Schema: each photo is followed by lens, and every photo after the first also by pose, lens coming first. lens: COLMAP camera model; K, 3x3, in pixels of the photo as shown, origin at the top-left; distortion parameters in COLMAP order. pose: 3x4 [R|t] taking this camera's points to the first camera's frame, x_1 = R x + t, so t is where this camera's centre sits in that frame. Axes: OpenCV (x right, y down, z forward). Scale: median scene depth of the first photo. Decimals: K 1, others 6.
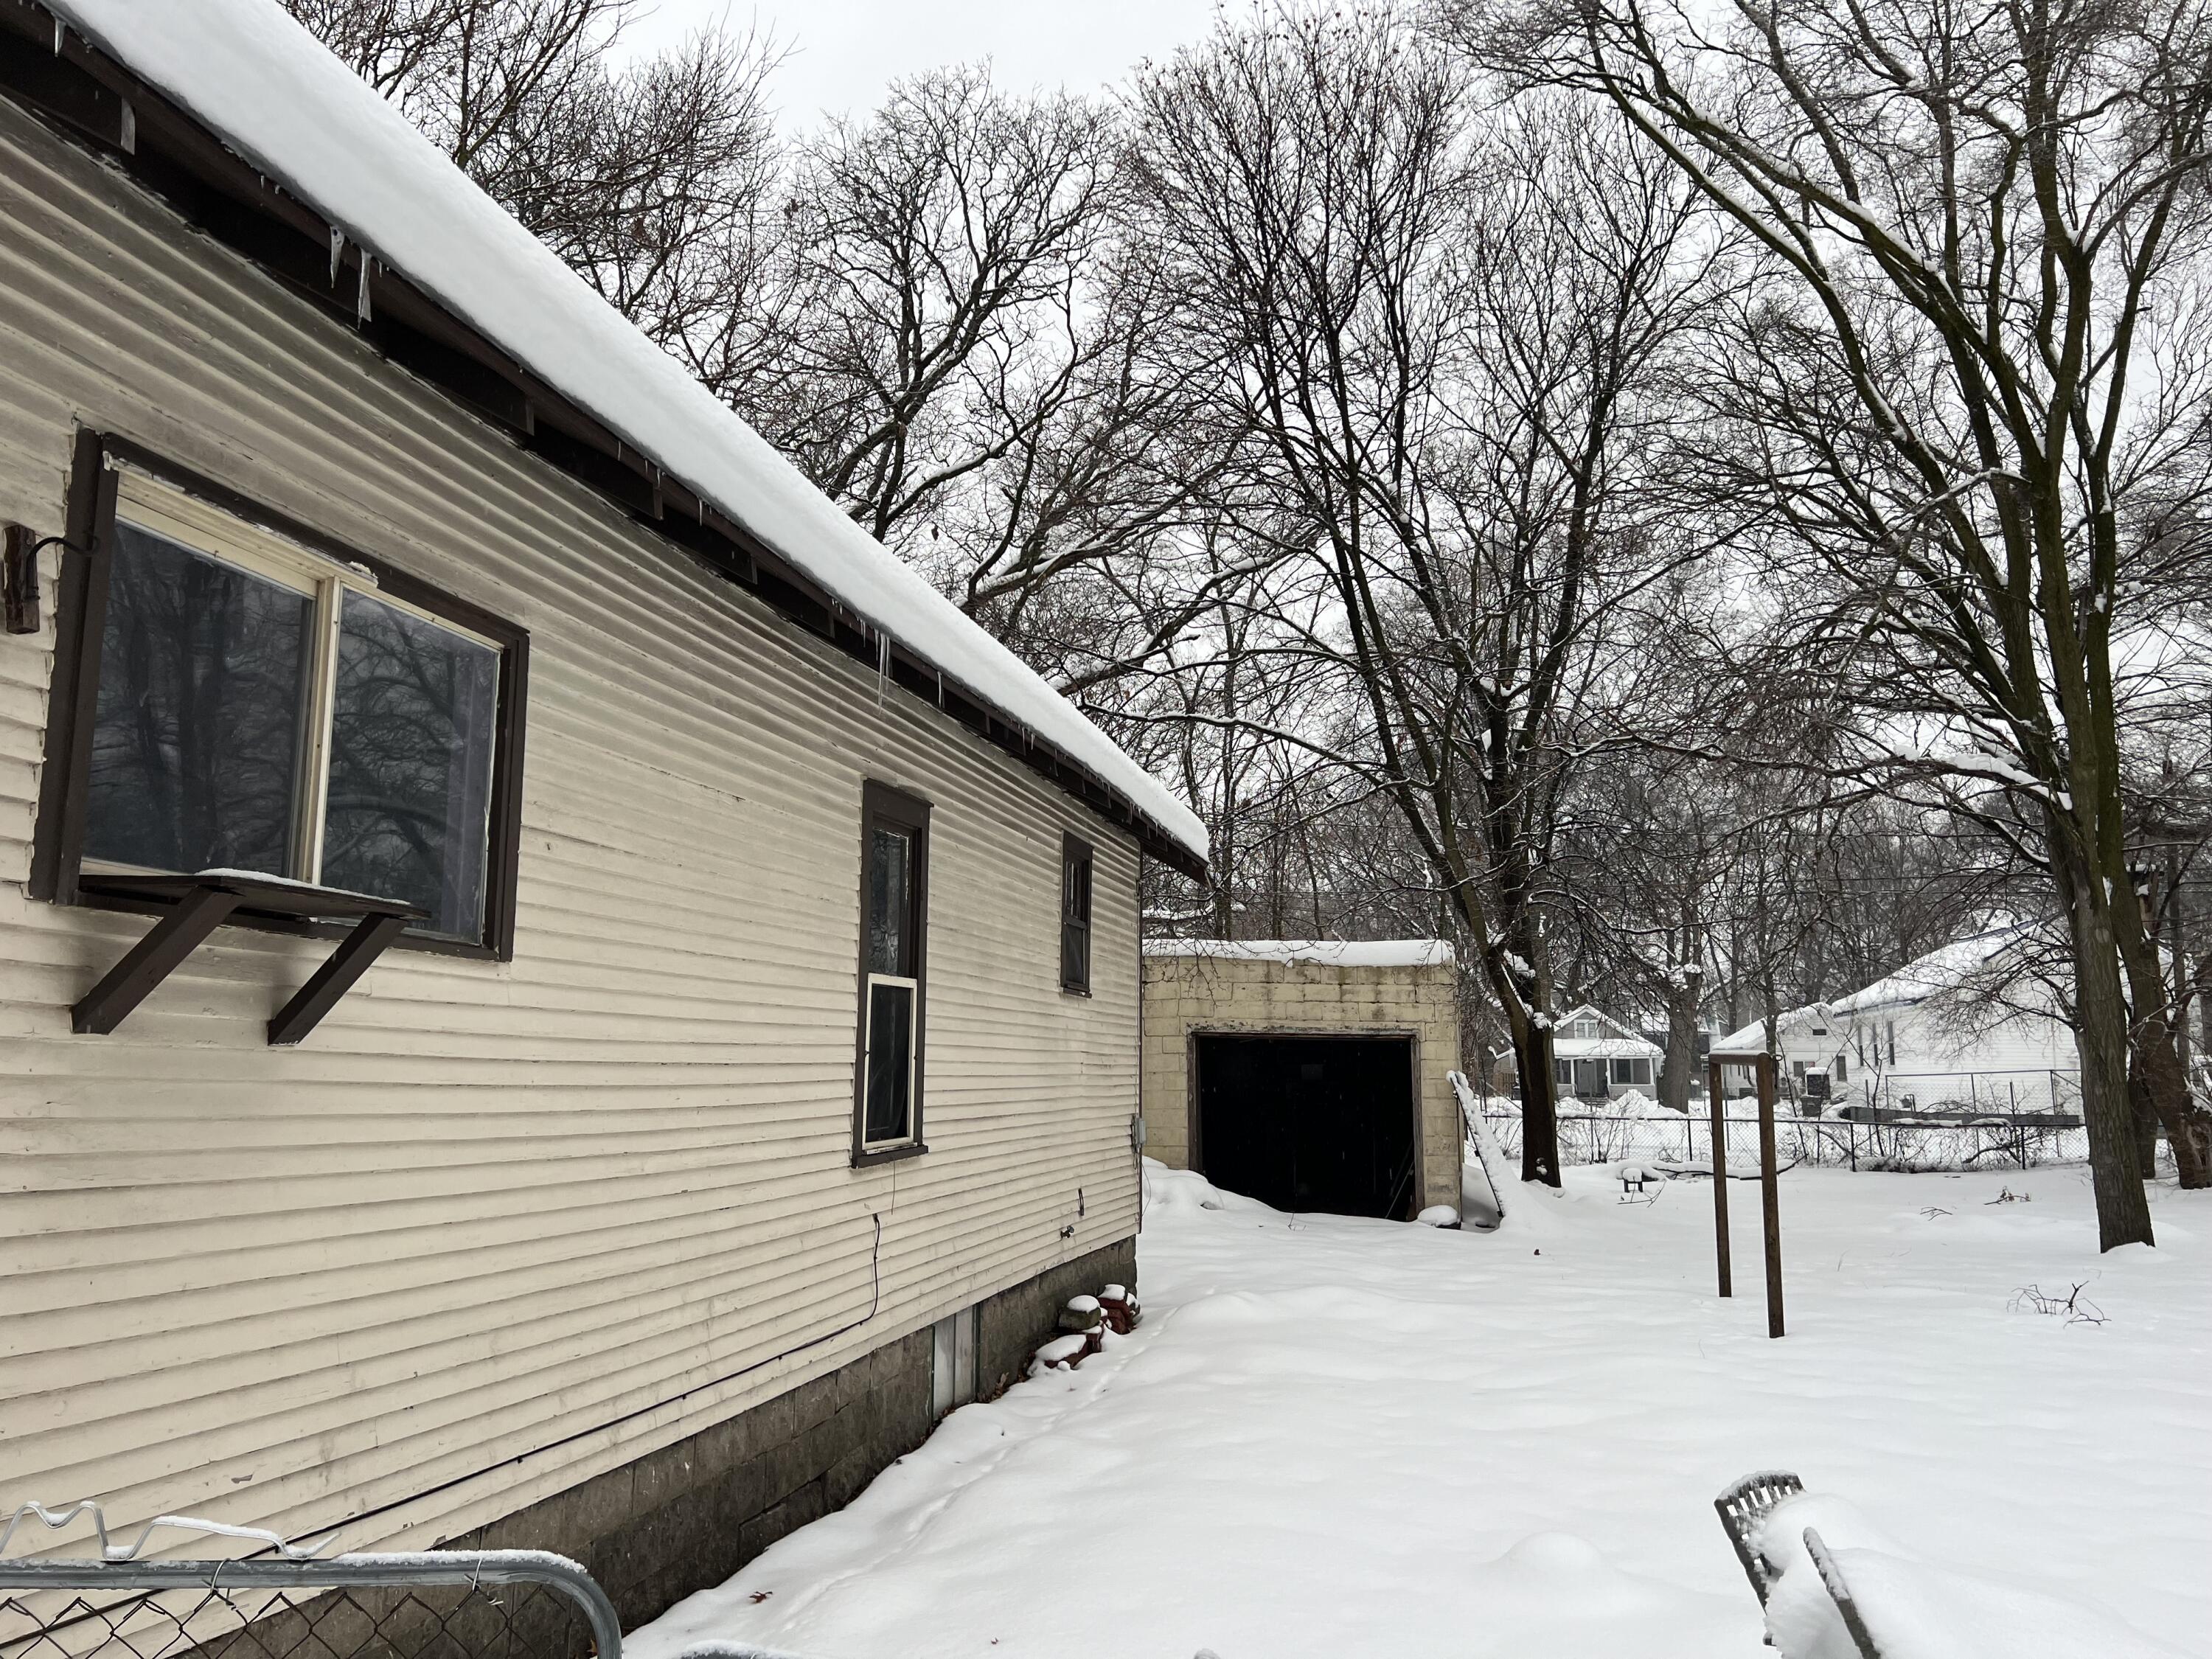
lens RADIAL K [[1656.6, 0, 1097.0], [0, 1656.6, 830.2], [0, 0, 1]] dist [0.044043, -0.053691]
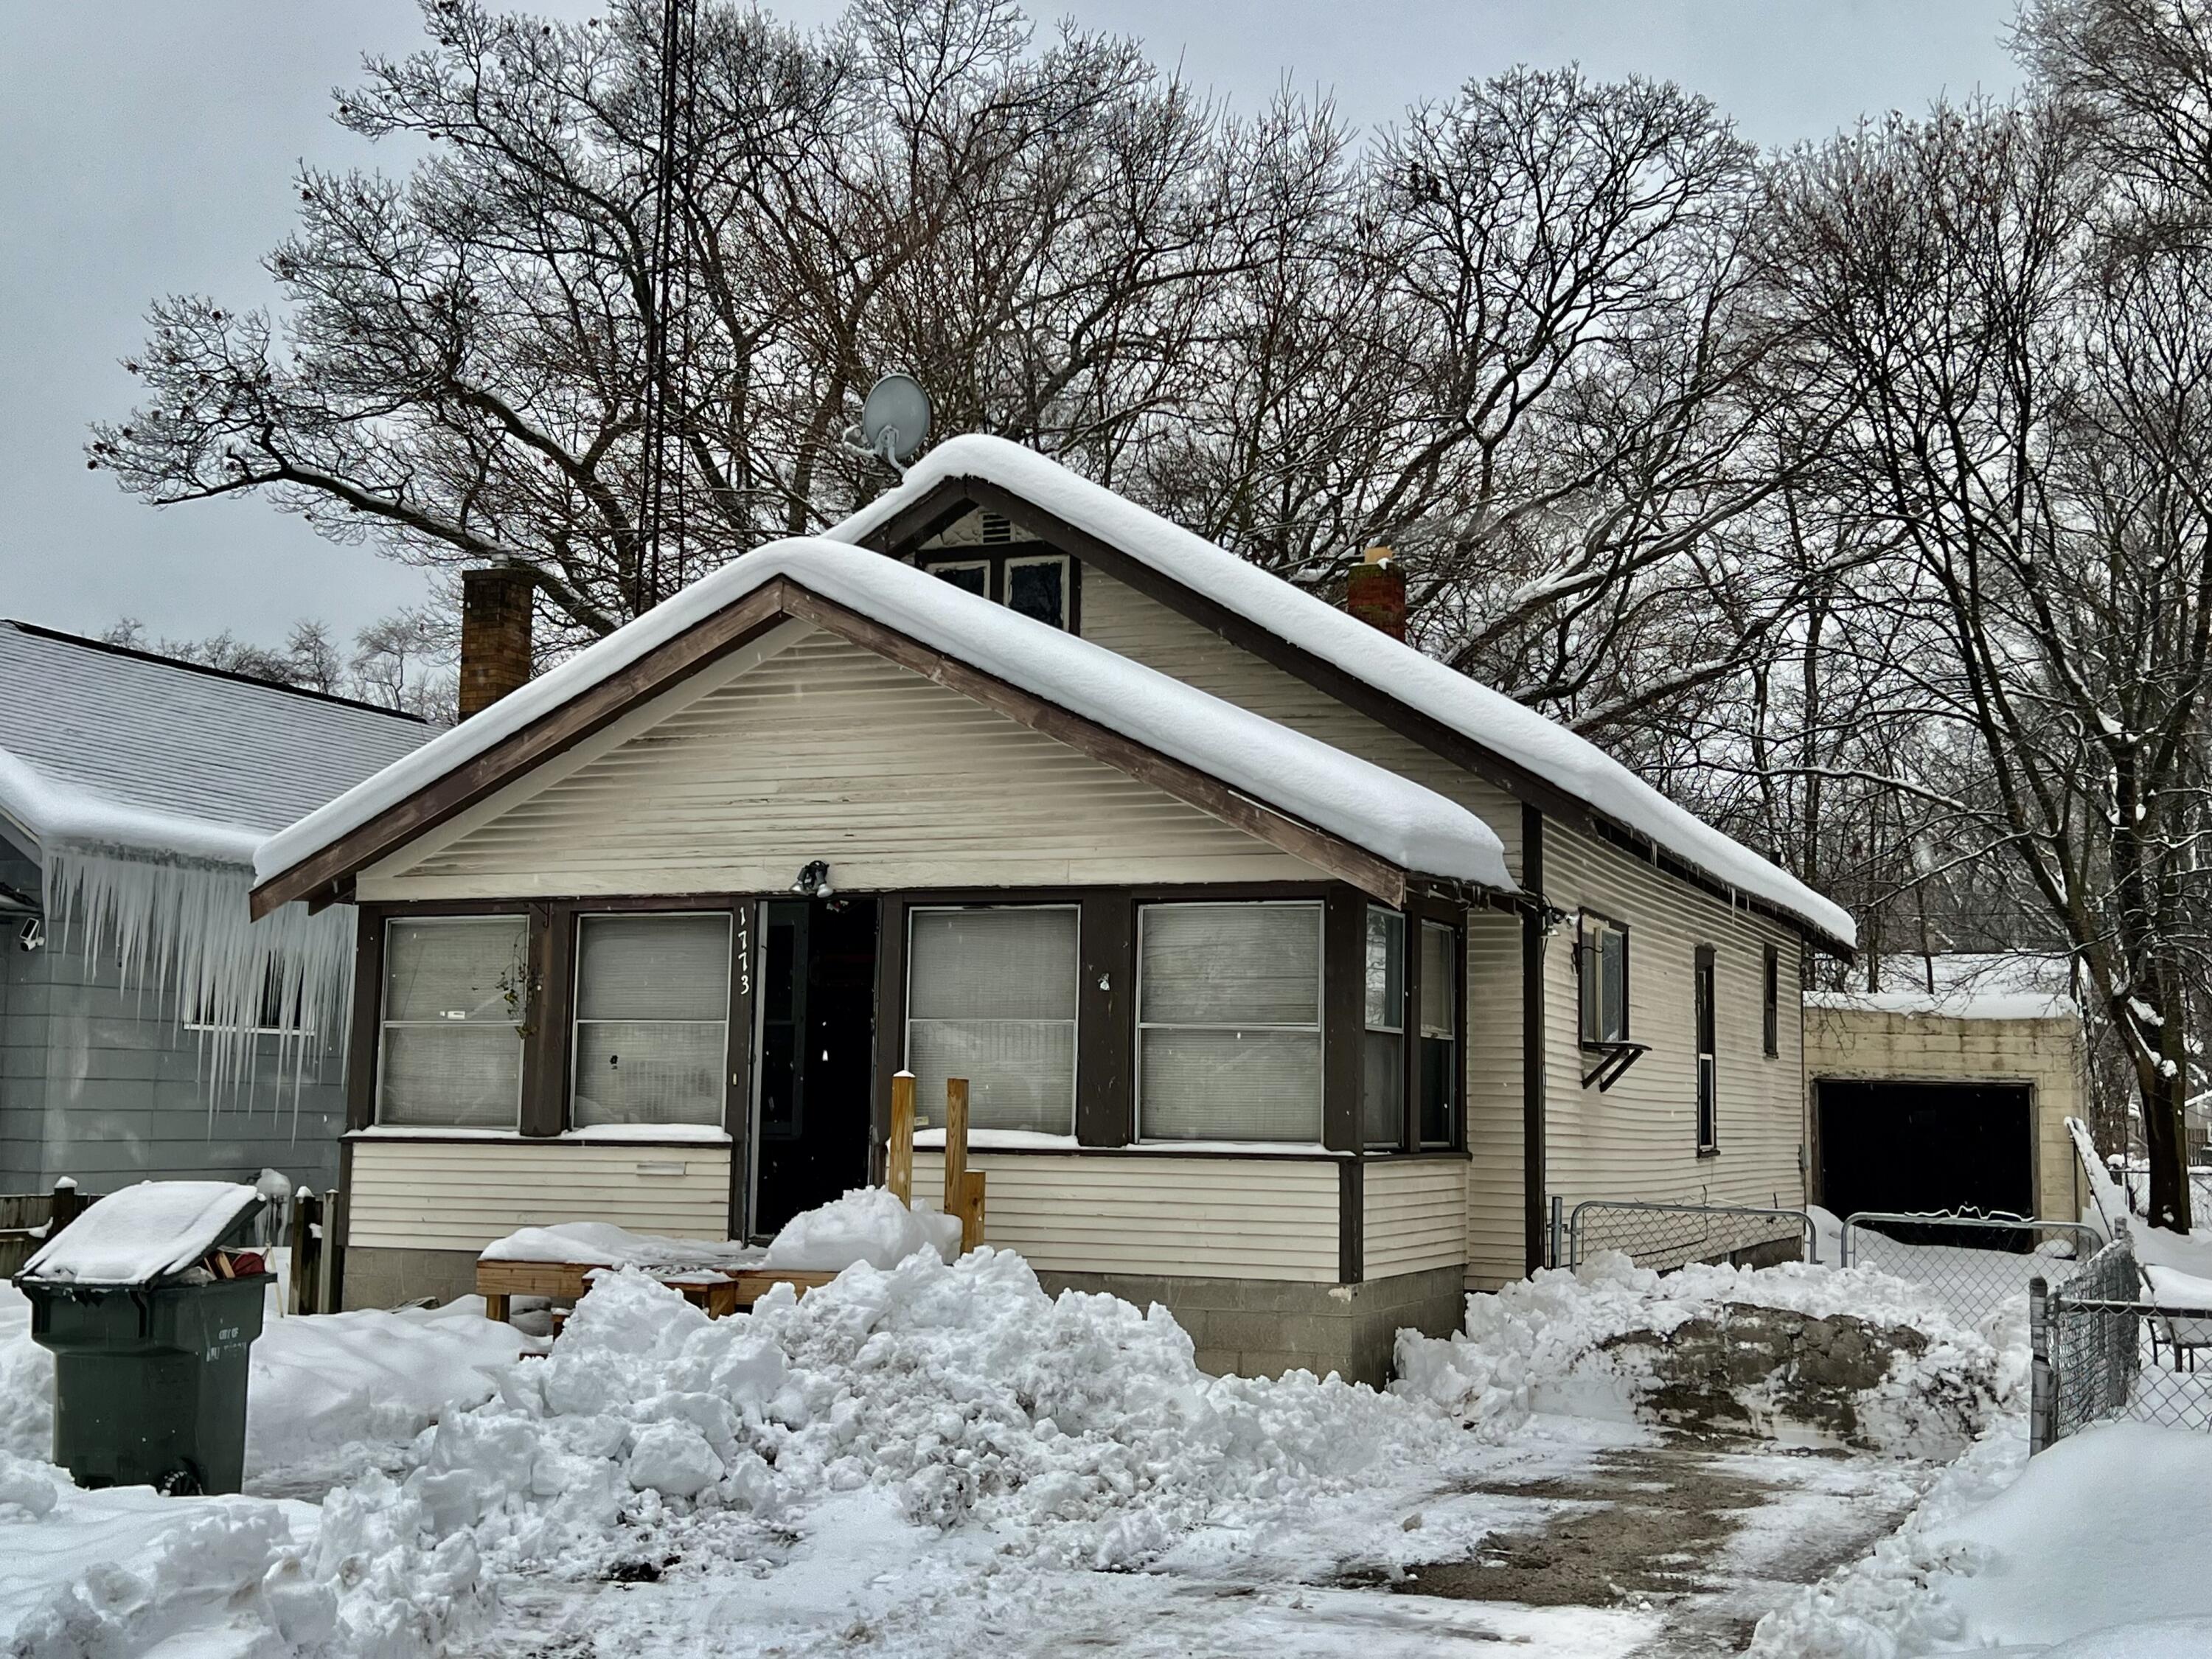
lens RADIAL K [[2577.0, 0, 1114.4], [0, 2577.0, 835.1], [0, 0, 1]] dist [0.059816, 0.000000]
pose [[0.987053, -0.006170, -0.160278, -0.107547], [0.011908, 0.999321, 0.034864, -0.088396], [0.159955, -0.036321, 0.986456, -0.643017]]
